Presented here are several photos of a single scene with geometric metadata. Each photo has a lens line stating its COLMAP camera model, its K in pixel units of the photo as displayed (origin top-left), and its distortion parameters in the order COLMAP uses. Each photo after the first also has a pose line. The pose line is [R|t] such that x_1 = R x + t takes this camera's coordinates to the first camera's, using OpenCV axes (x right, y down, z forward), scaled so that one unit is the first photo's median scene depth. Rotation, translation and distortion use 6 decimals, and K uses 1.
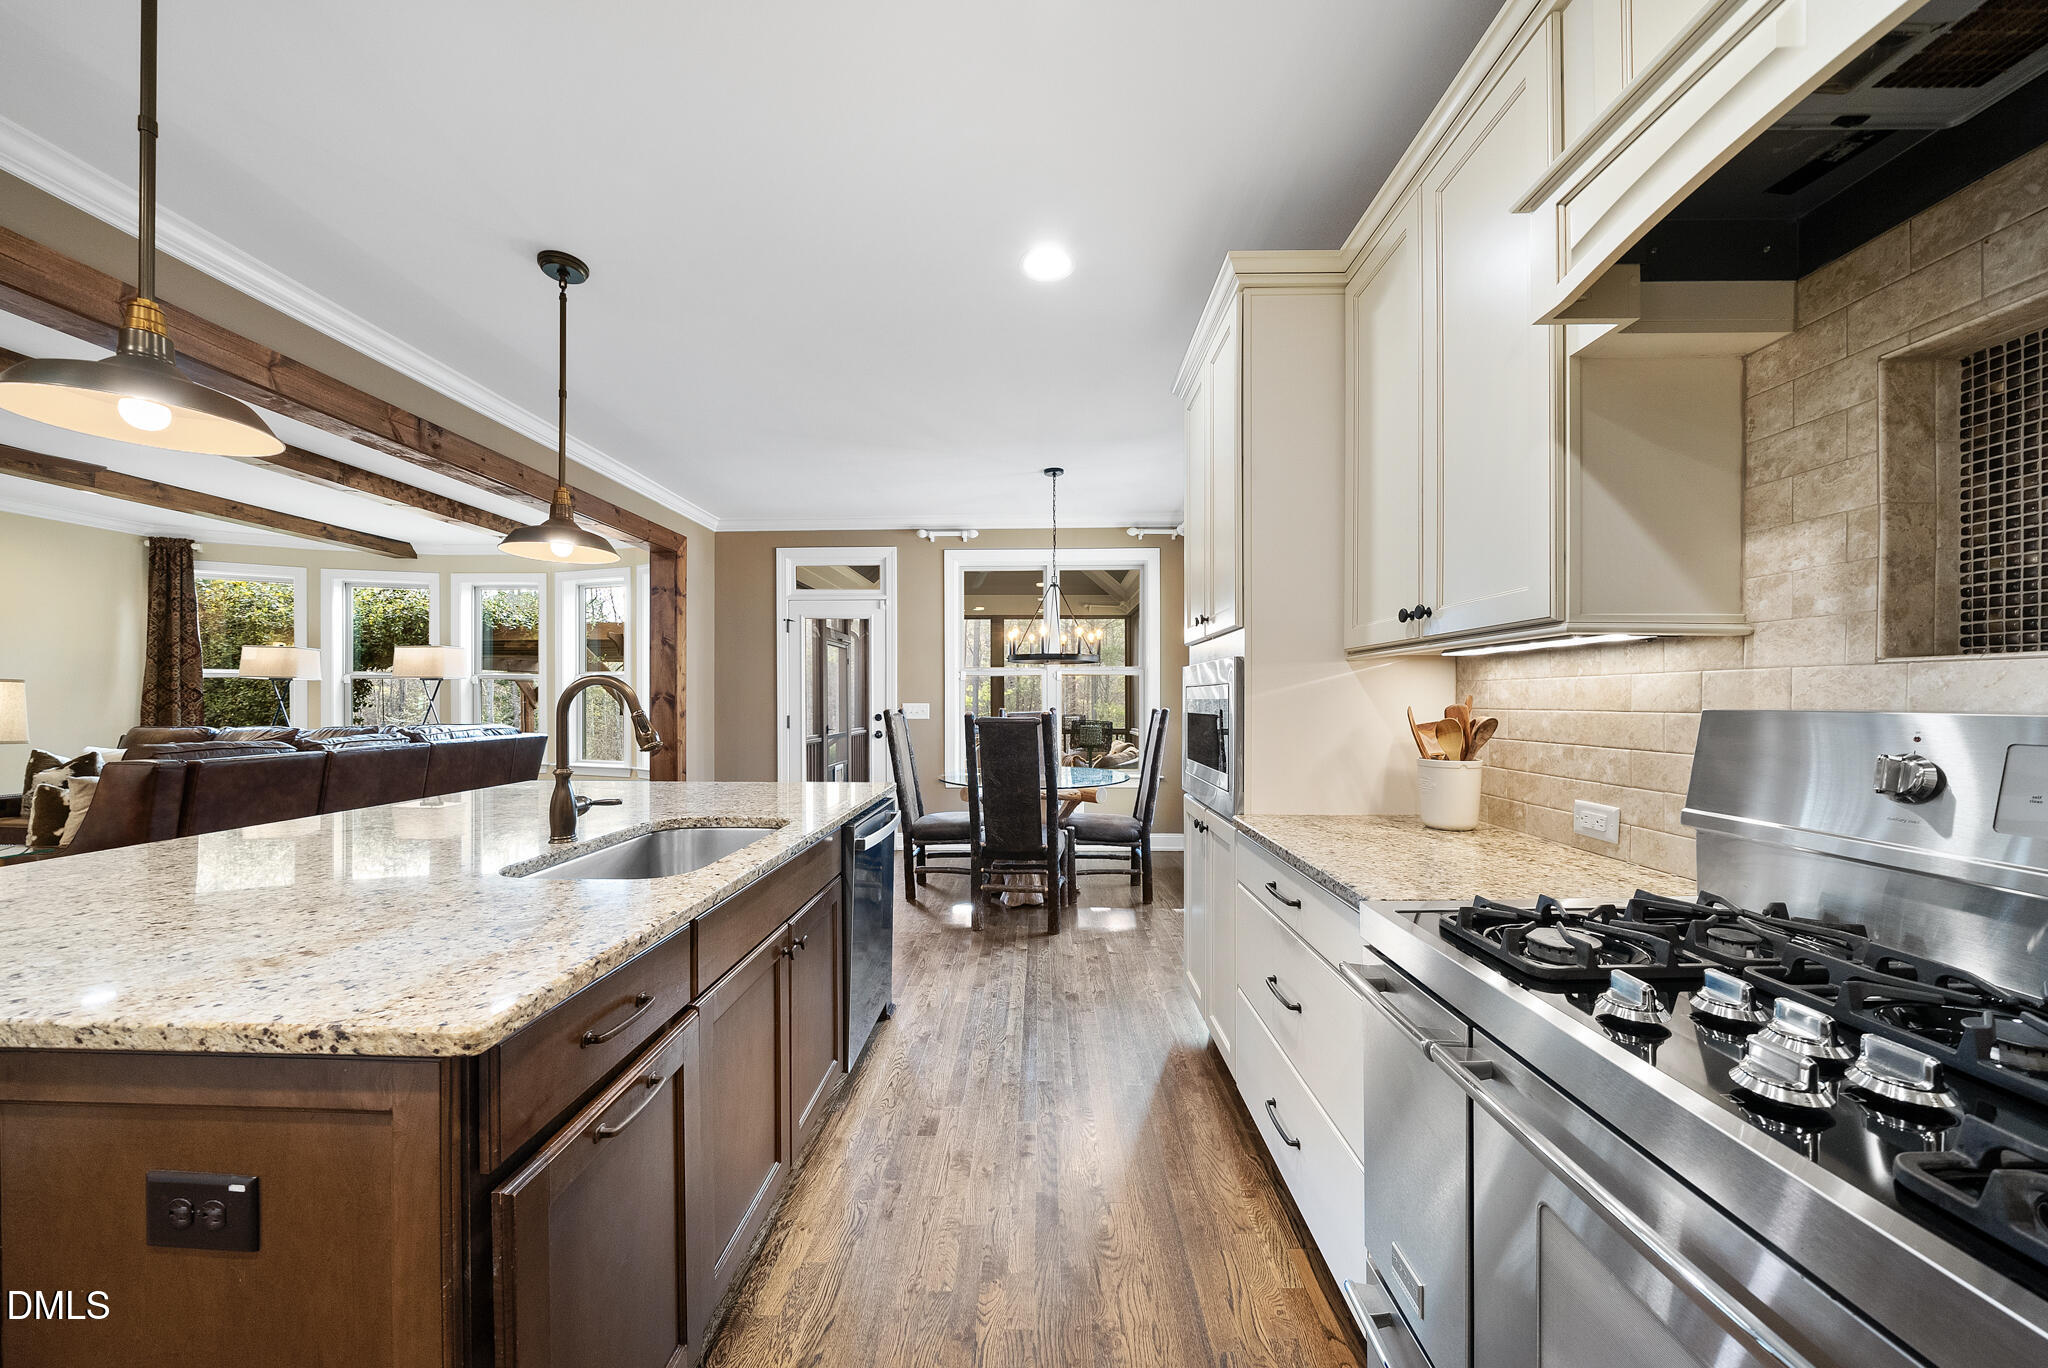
lens RADIAL K [[707.3, 0, 1021.6], [0, 707.3, 700.1], [0, 0, 1]] dist [-0.008016, 0.000462]
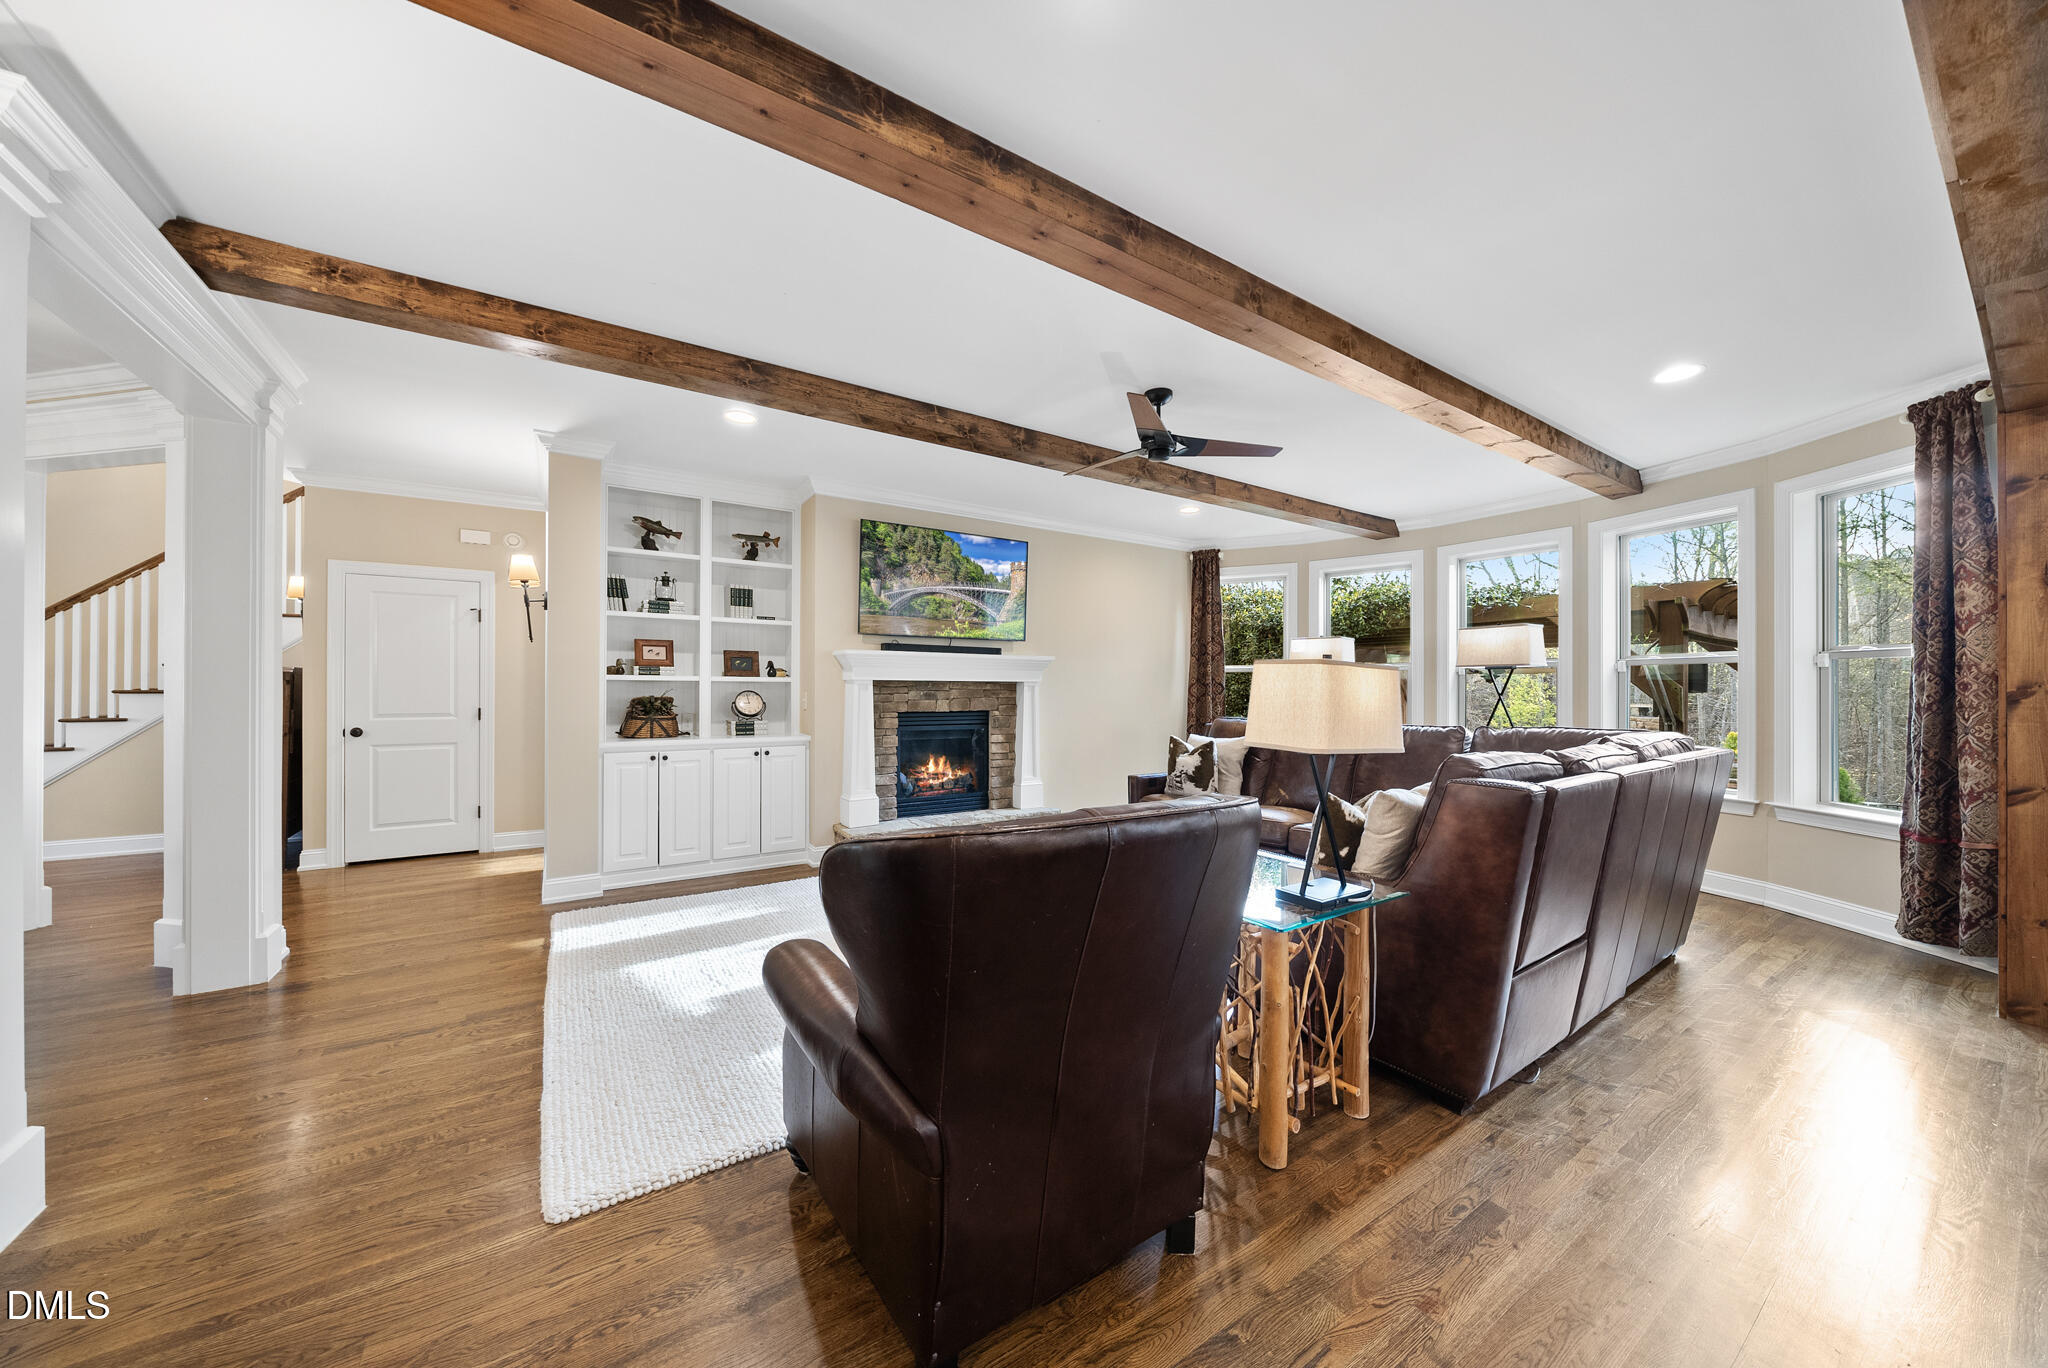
lens RADIAL K [[707.3, 0, 1020.9], [0, 707.3, 689.0], [0, 0, 1]] dist [-0.008016, 0.000462]
pose [[0.575671, 0.000022, -0.817682, -0.479786], [-0.006430, 0.999969, -0.004500, 0.000539], [0.817656, 0.007848, 0.575653, 0.104648]]
